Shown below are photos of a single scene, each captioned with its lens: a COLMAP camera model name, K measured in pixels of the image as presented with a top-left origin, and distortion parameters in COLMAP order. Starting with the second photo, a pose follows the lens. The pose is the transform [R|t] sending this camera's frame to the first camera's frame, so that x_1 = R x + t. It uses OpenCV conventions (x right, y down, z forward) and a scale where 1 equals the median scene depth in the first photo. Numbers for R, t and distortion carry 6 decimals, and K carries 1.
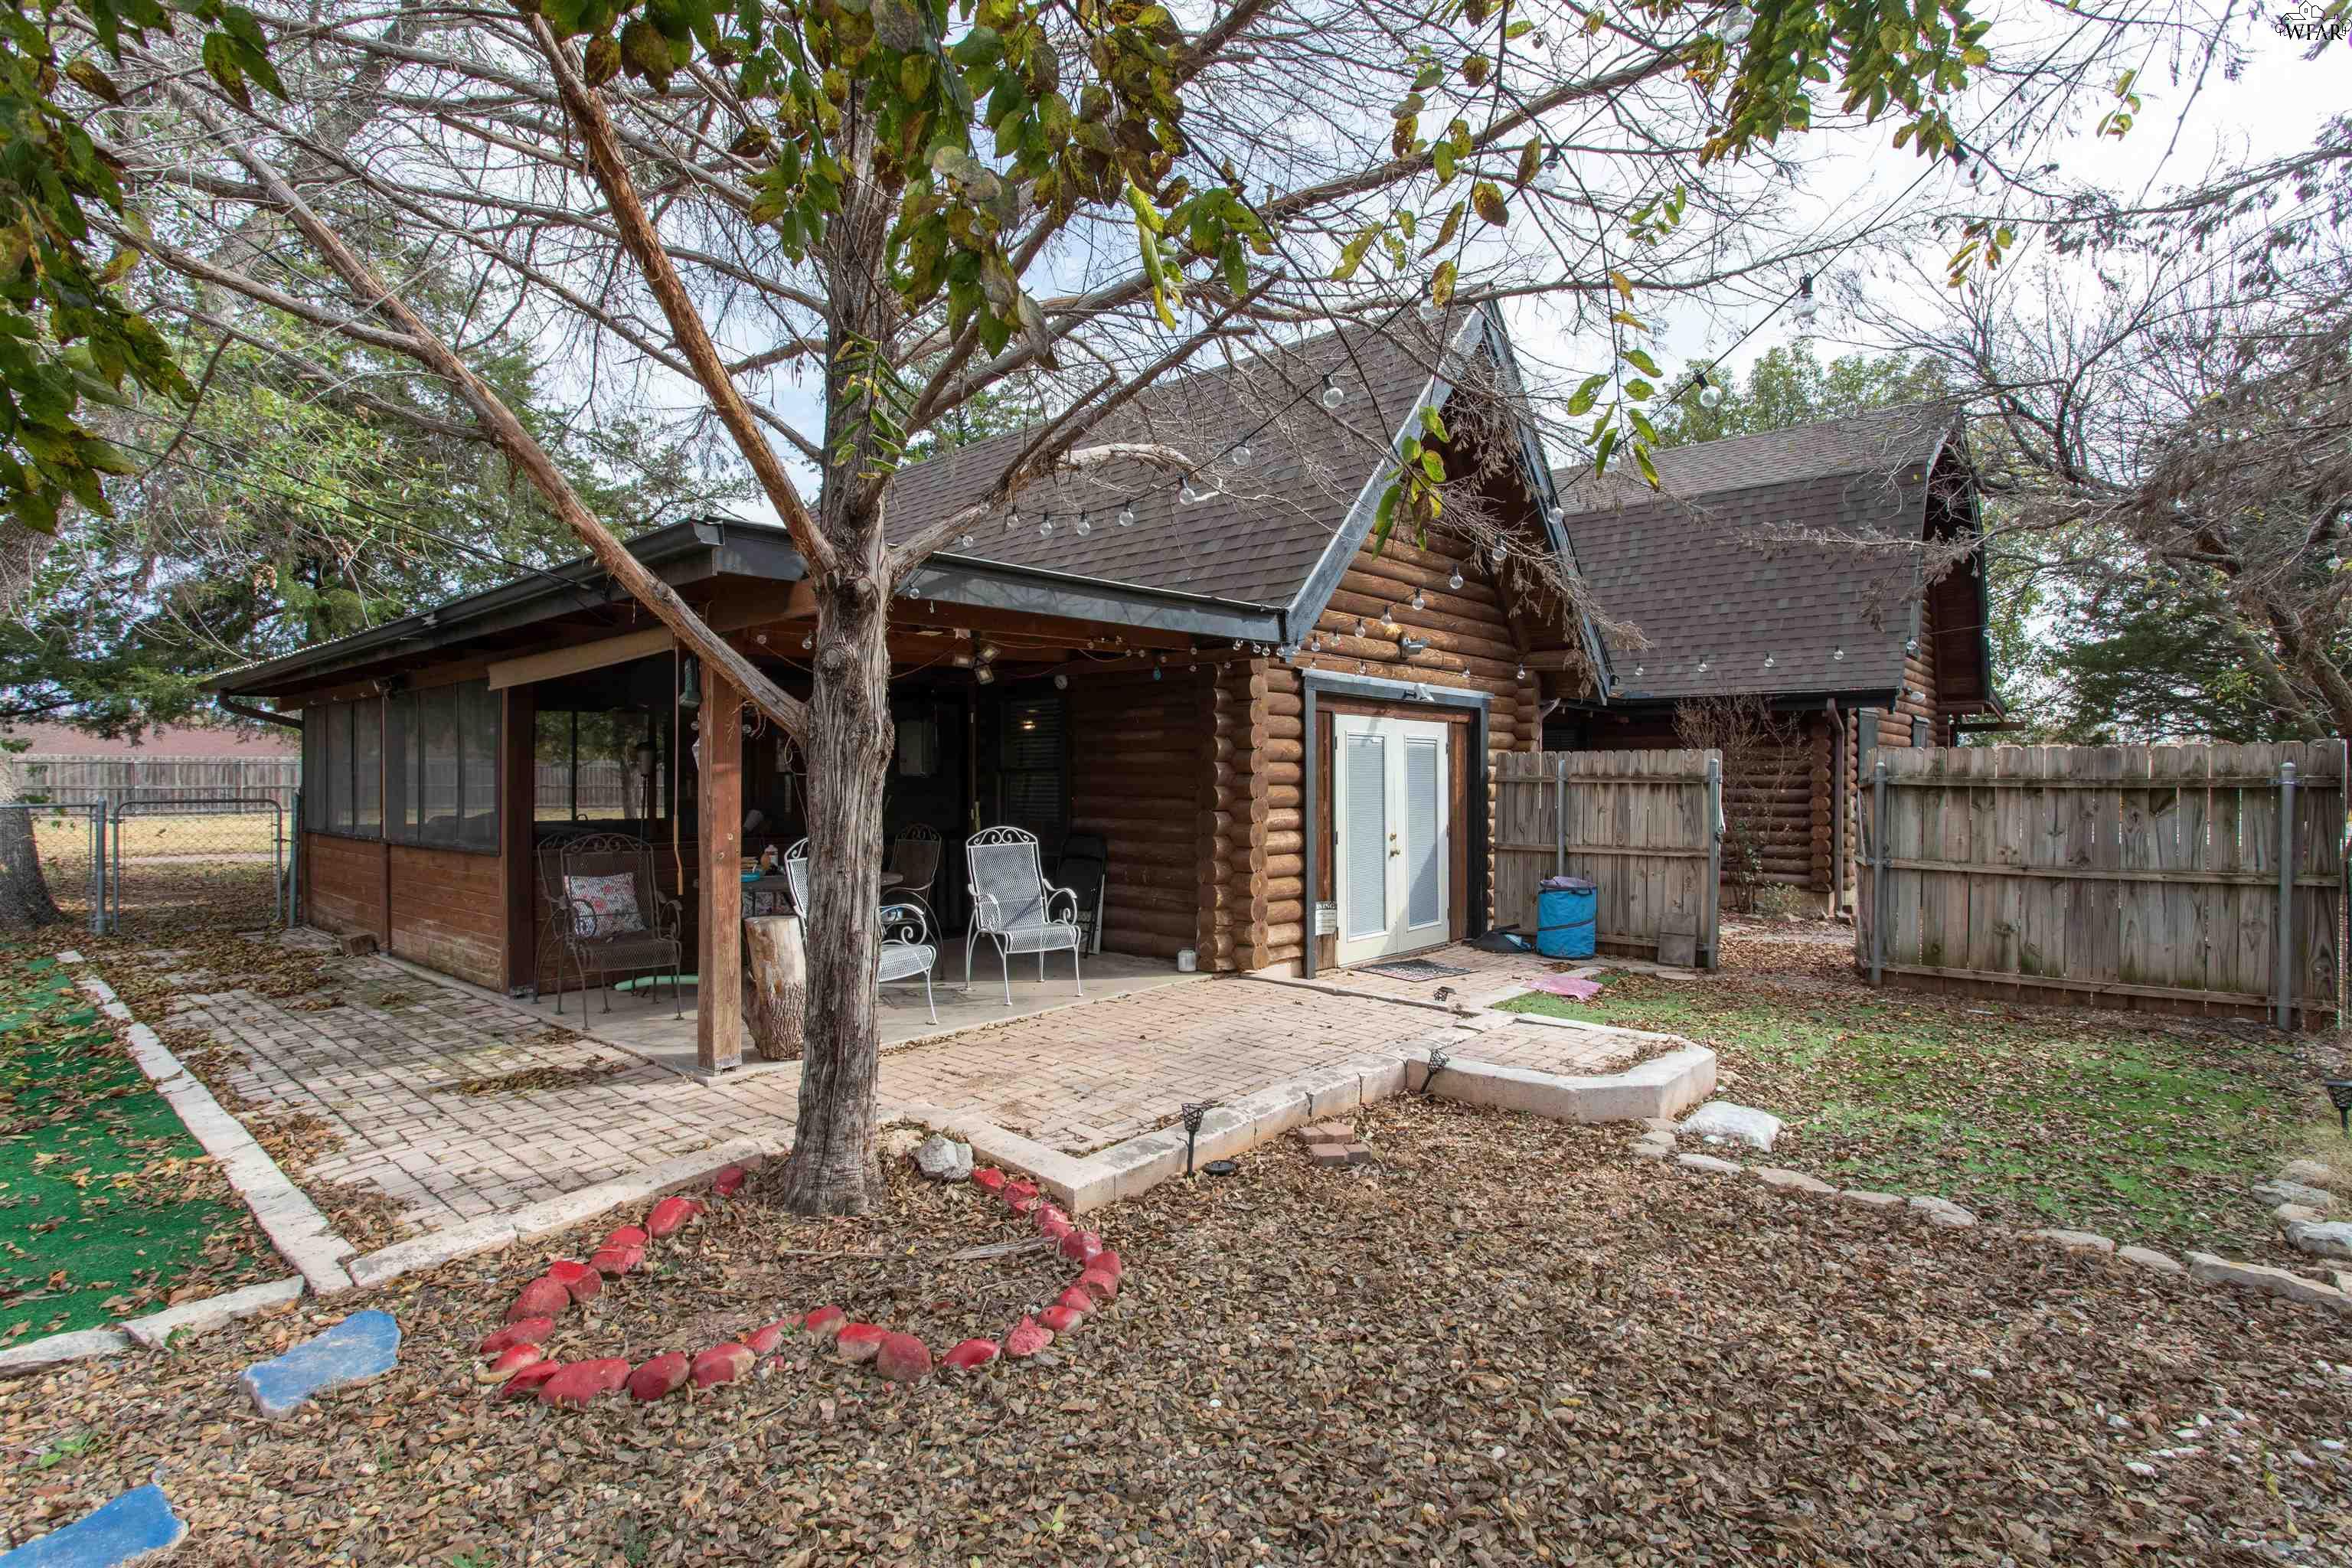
lens RADIAL K [[1119.0, 0, 1183.4], [0, 1119.0, 784.0], [0, 0, 1]] dist [-0.000416, 0.000903]
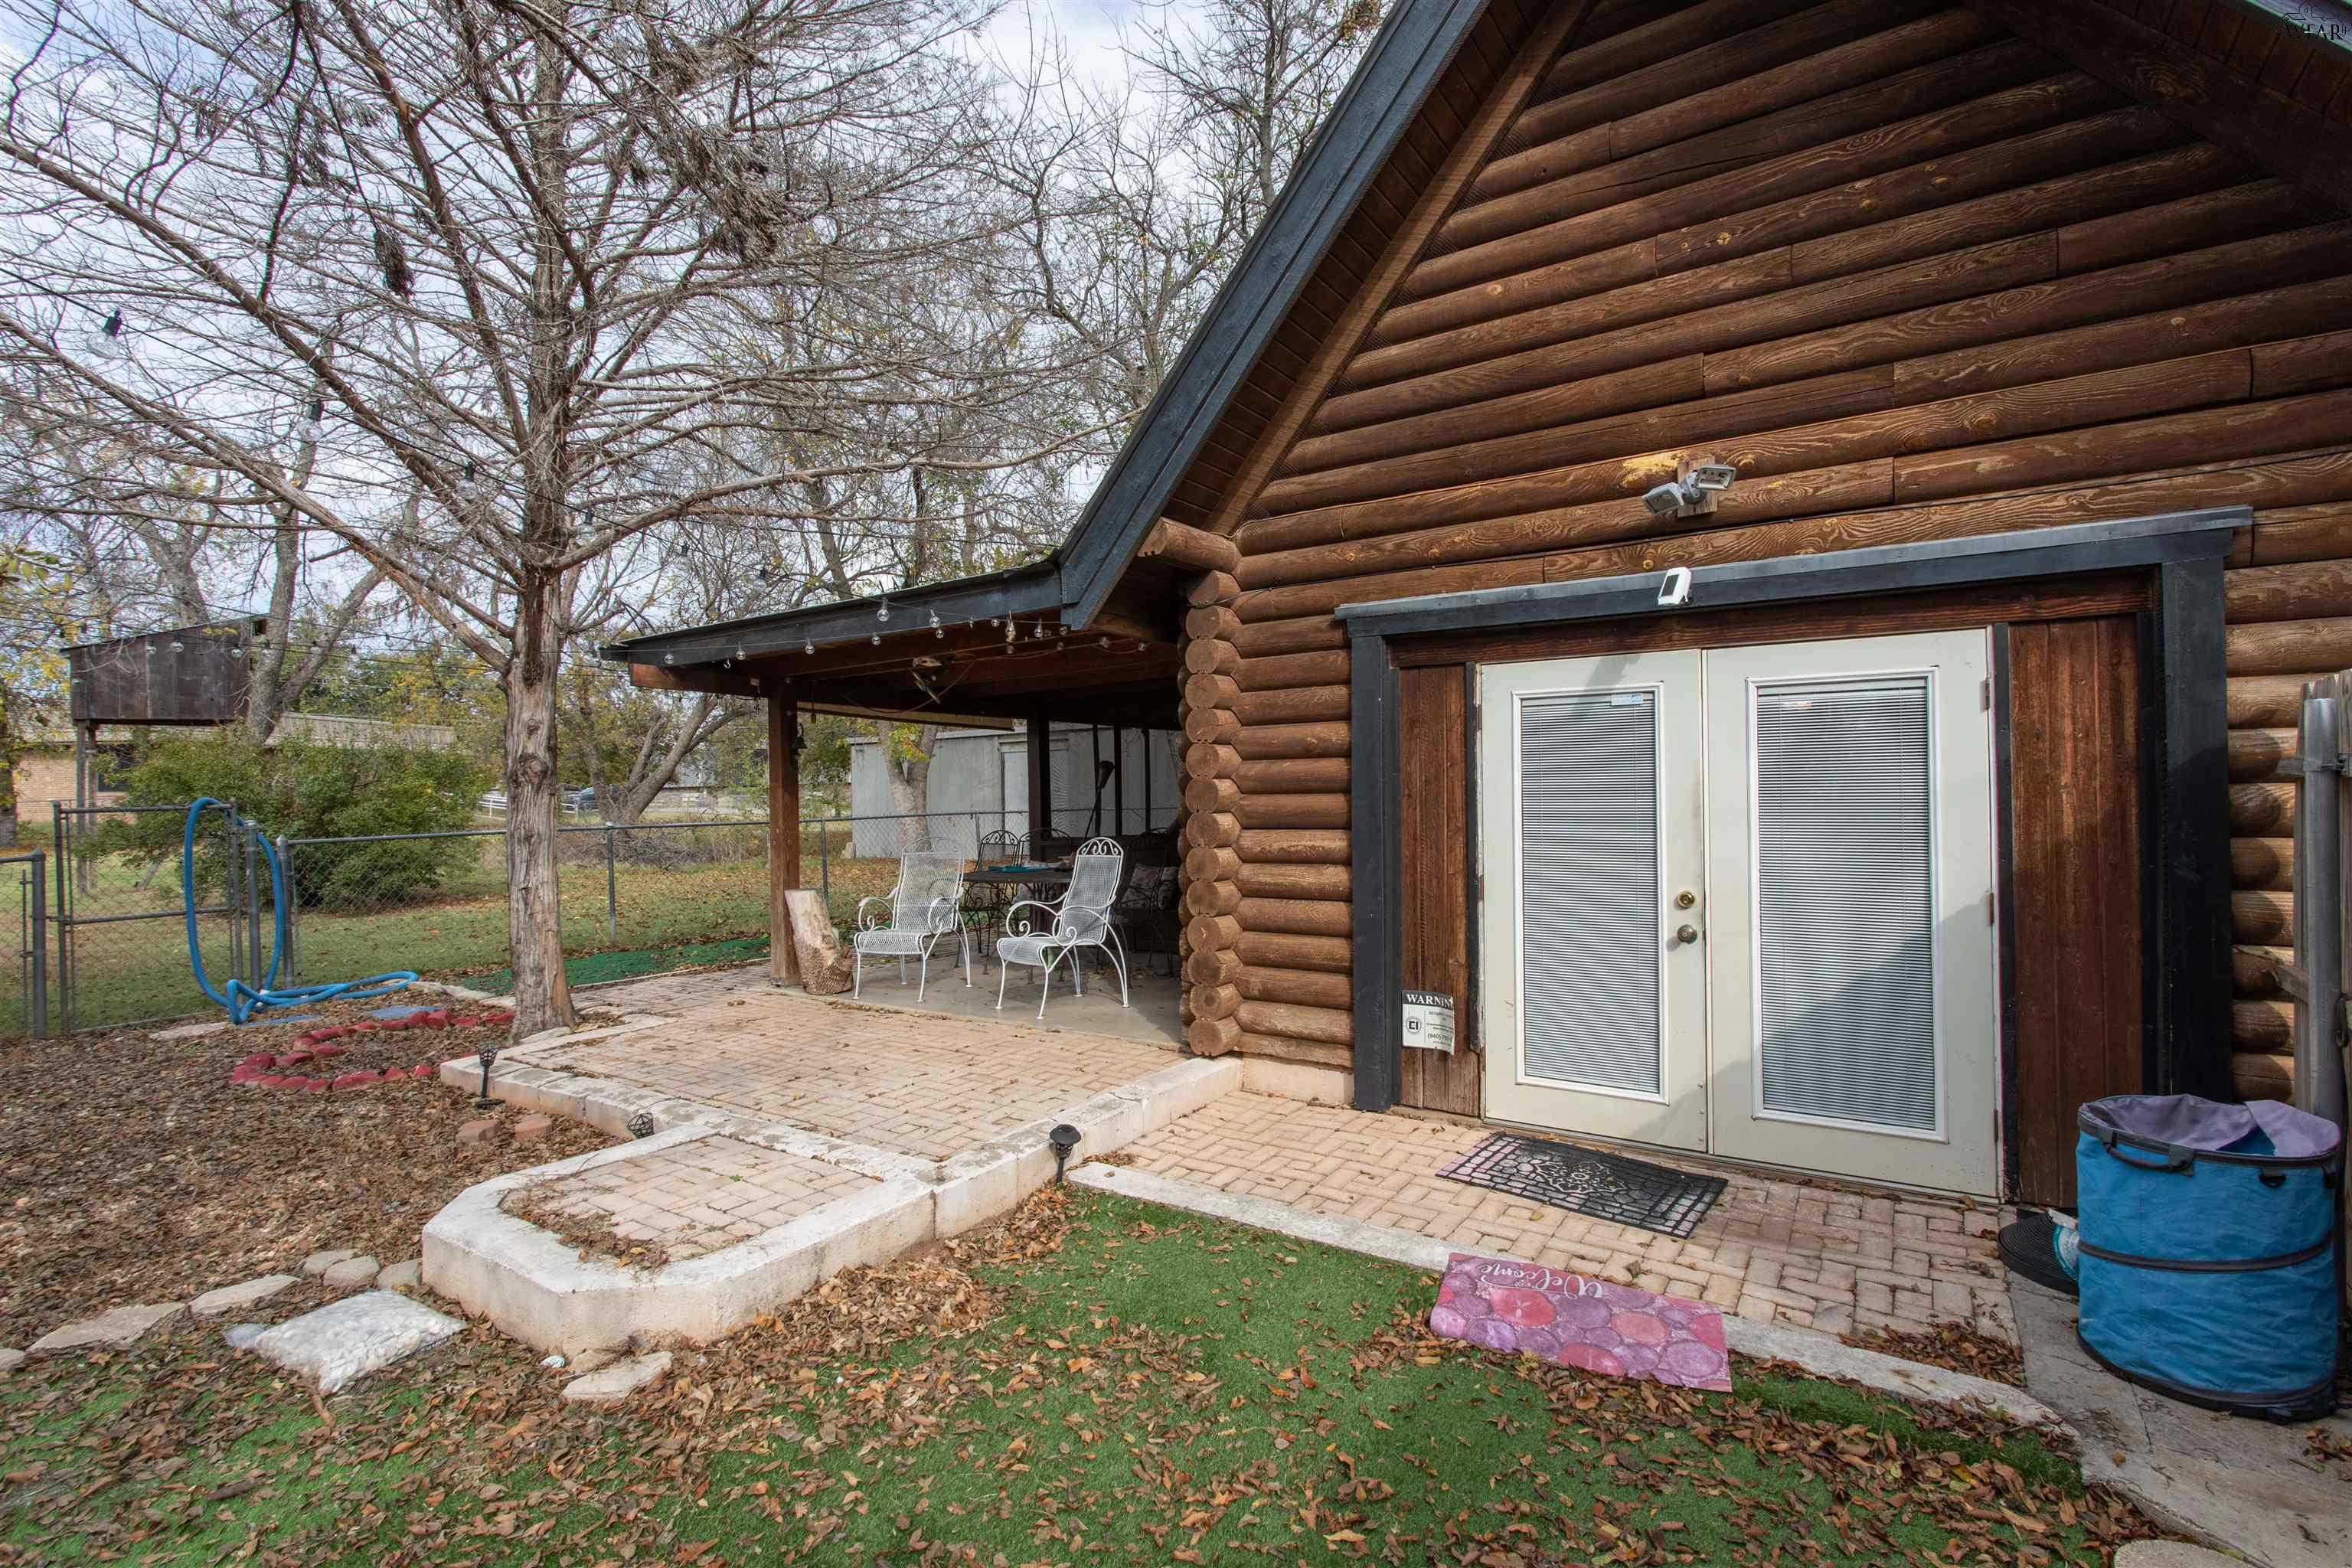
lens RADIAL K [[1119.0, 0, 1183.0], [0, 1119.0, 789.6], [0, 0, 1]] dist [-0.000416, 0.000903]
pose [[0.129250, 0.005586, -0.991596, 0.665460], [0.019006, 0.999786, 0.008109, -0.008181], [0.991430, -0.019894, 0.129116, 0.770366]]
